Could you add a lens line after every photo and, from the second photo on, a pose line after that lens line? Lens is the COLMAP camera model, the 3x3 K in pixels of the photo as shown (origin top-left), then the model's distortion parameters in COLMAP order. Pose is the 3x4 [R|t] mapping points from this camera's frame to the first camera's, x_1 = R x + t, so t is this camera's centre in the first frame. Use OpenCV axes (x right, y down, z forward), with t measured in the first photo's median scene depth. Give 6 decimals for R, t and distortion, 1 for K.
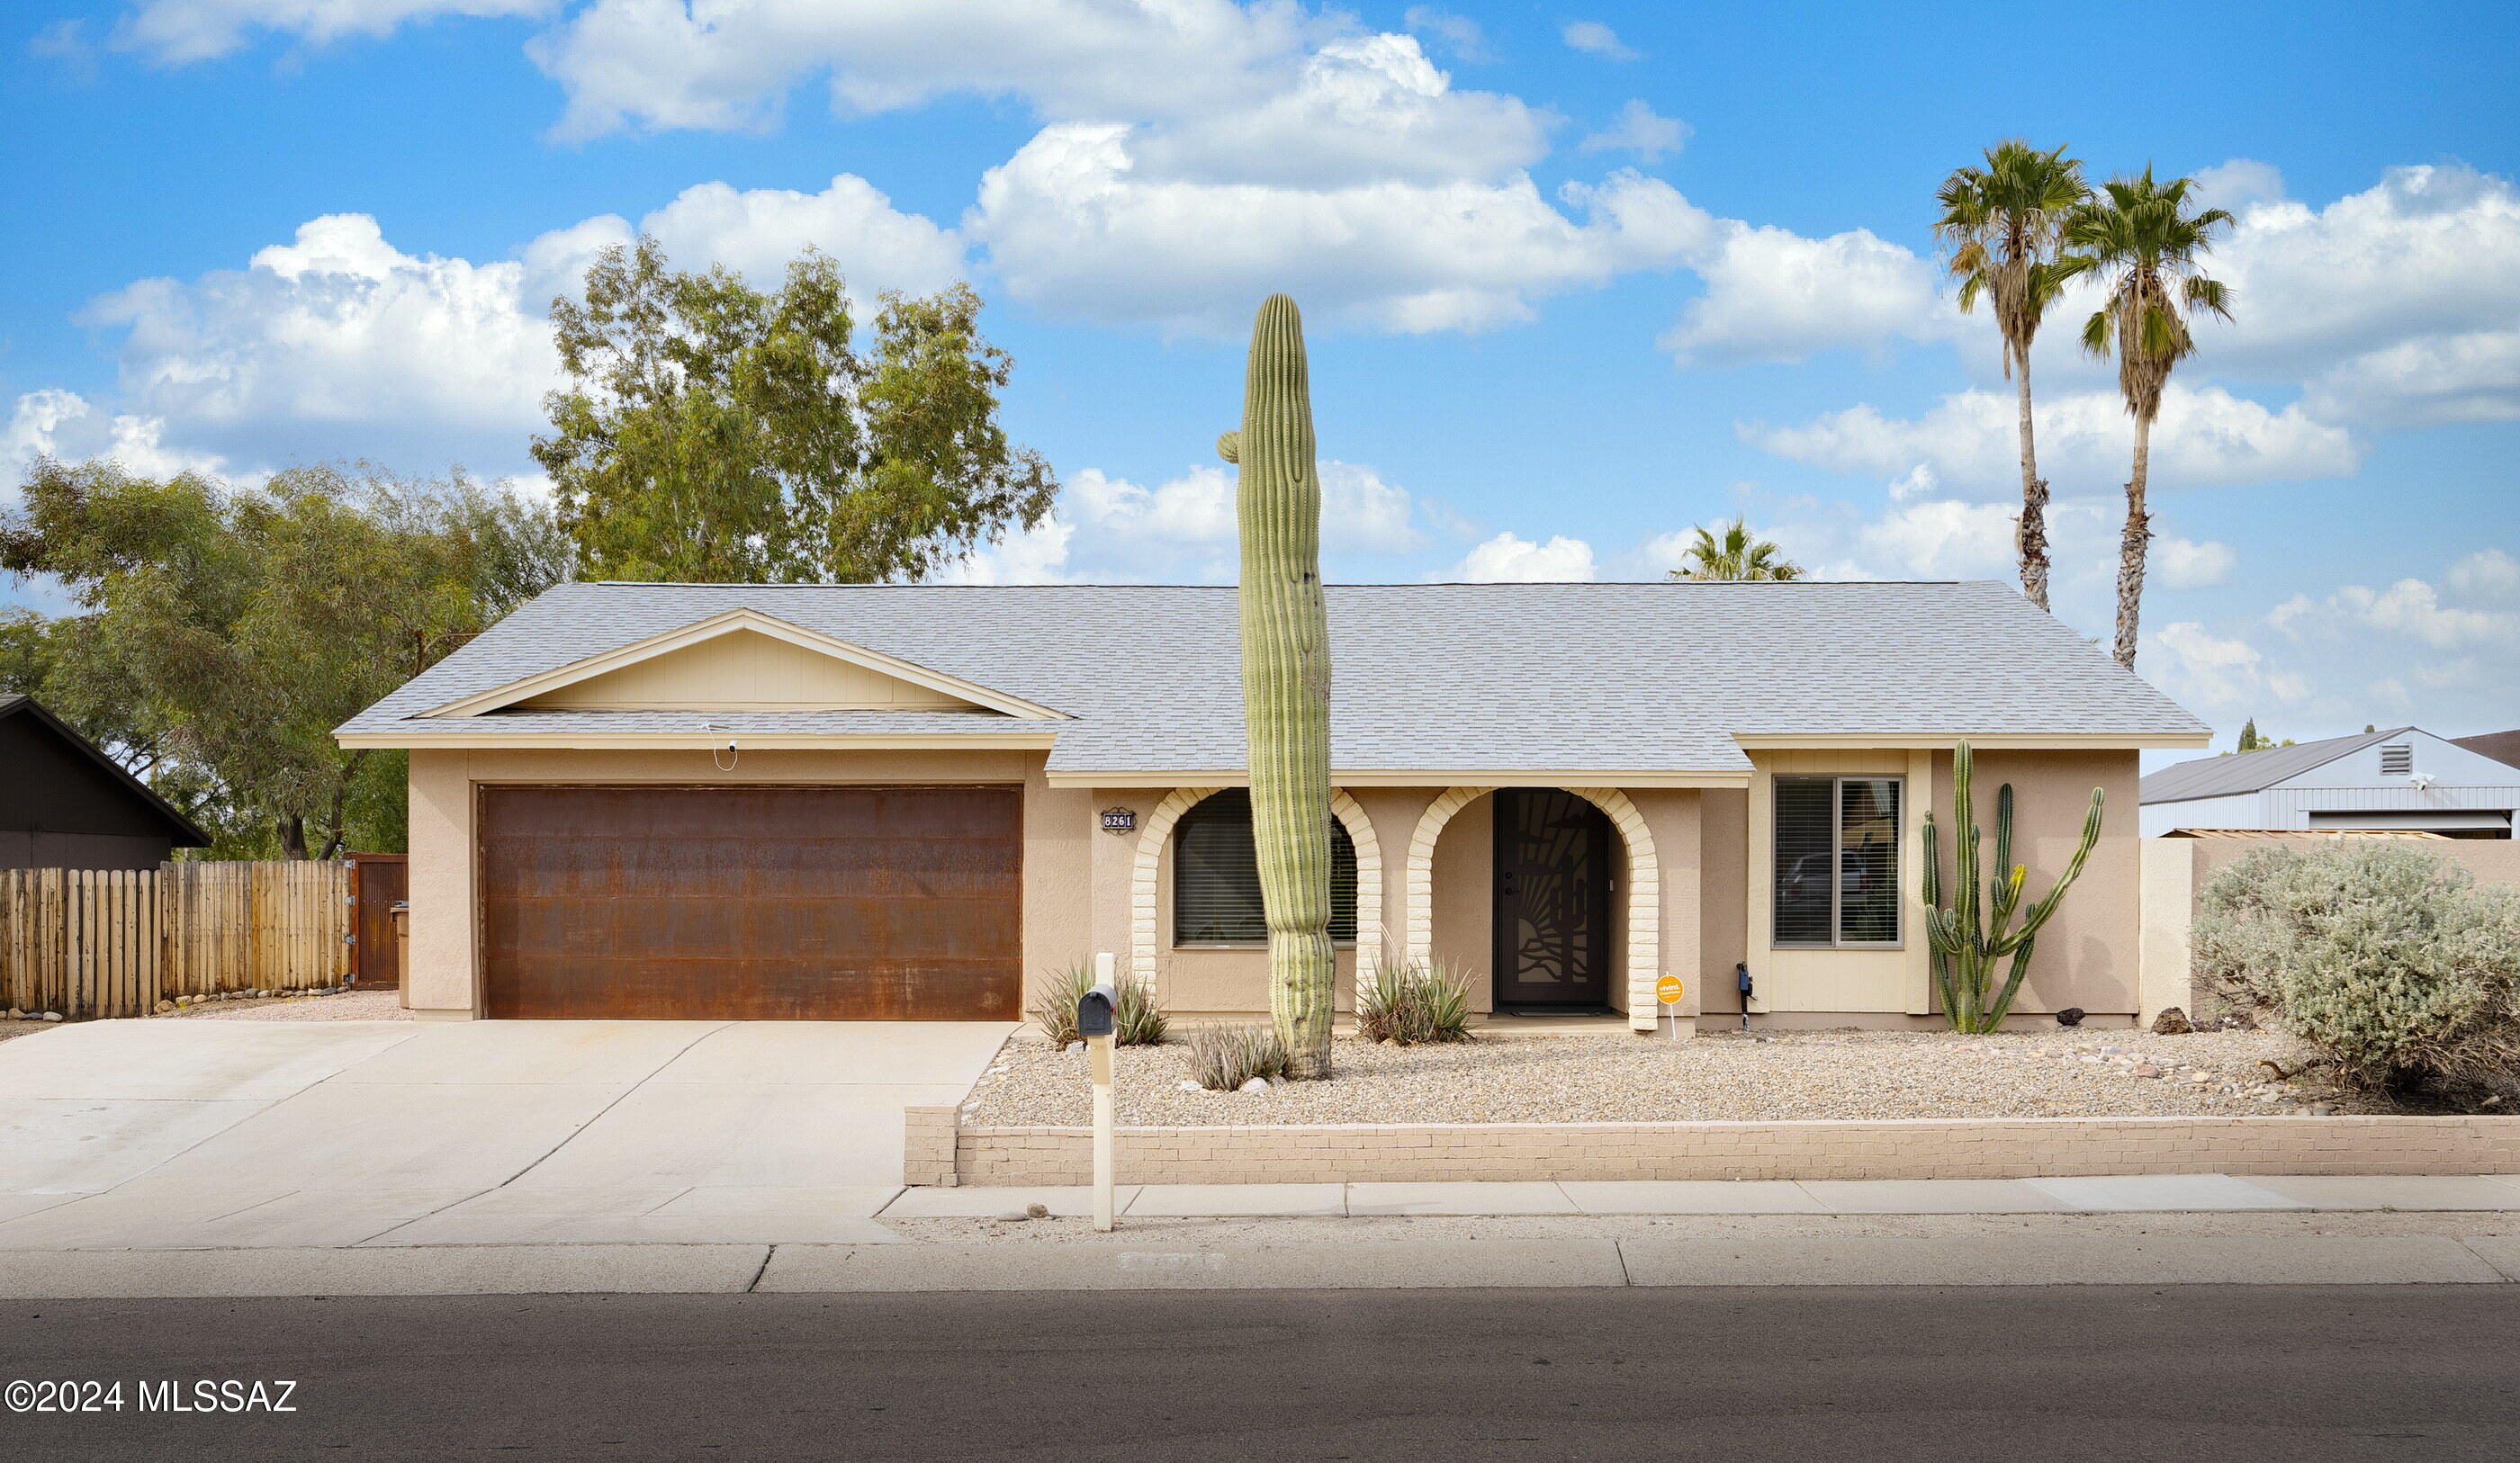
lens RADIAL K [[2204.1, 0, 1254.1], [0, 2204.1, 786.1], [0, 0, 1]] dist [0.001146, 0.026598]
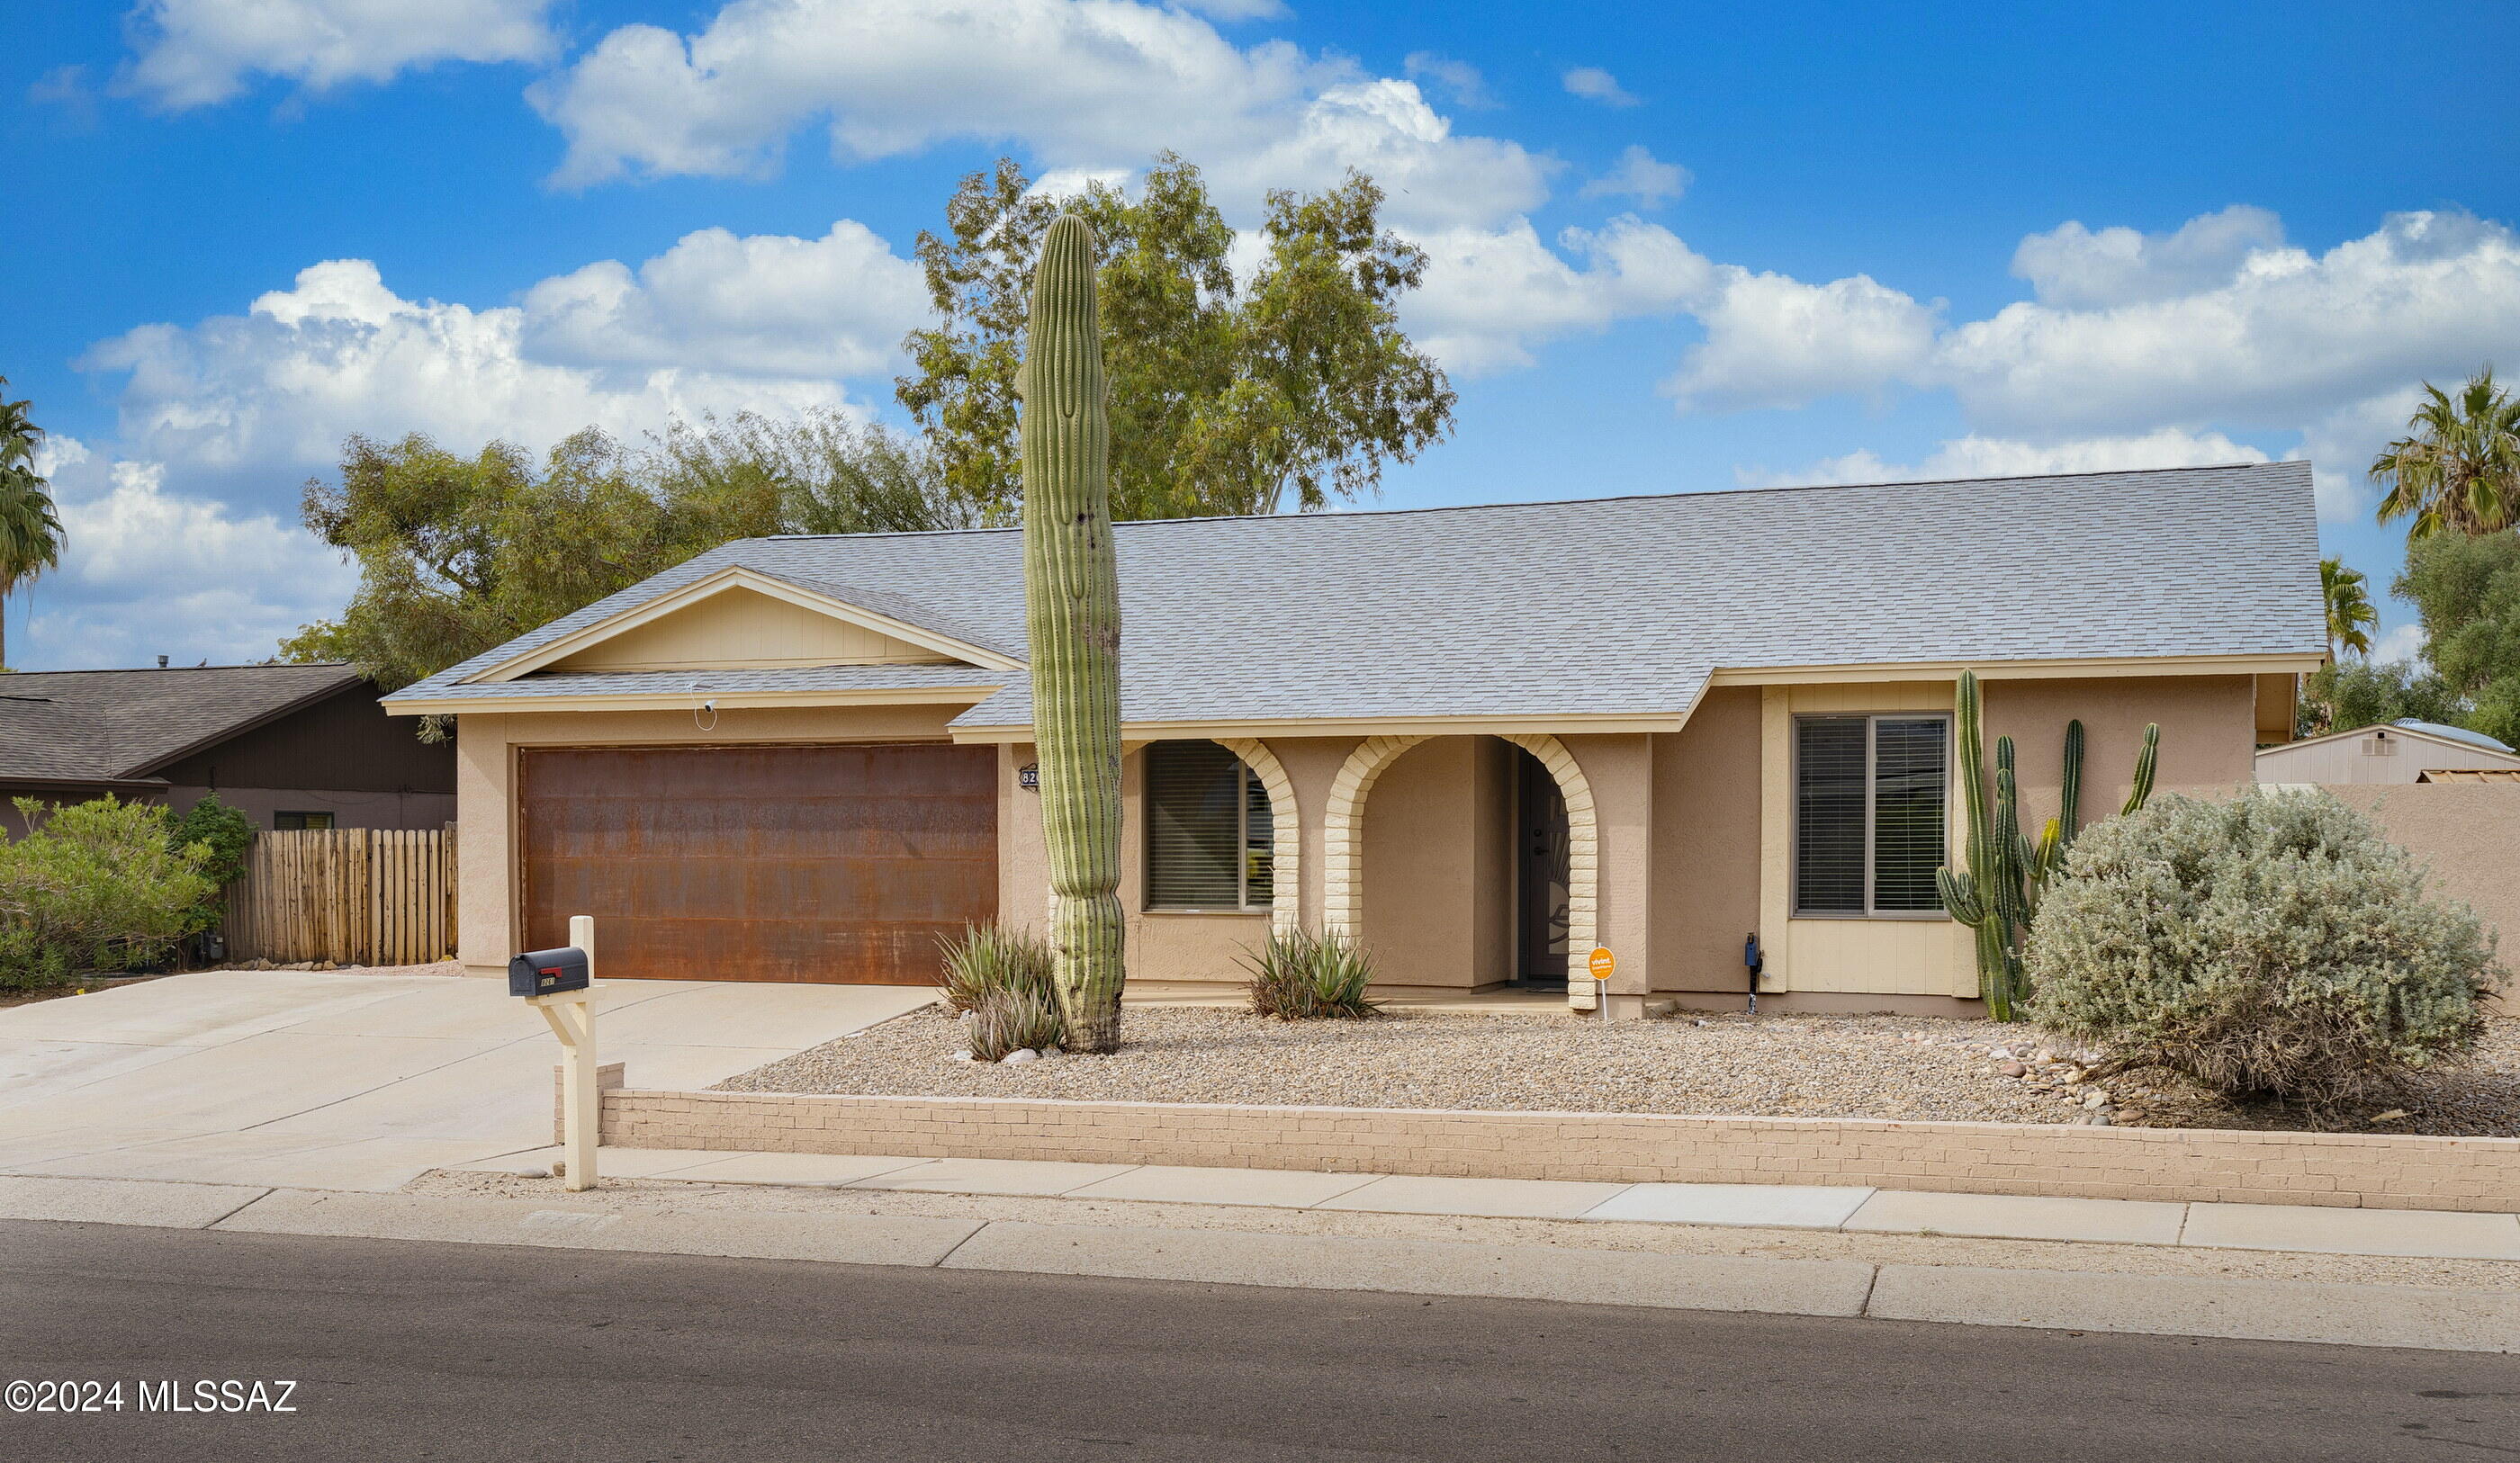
lens RADIAL K [[2537.2, 0, 1259.9], [0, 2537.2, 732.1], [0, 0, 1]] dist [0.008434, 0.000000]
pose [[0.942055, -0.016366, -0.335060, 0.371483], [0.017406, 0.999848, 0.000101, -0.001940], [0.335008, -0.005927, 0.942197, 0.004924]]
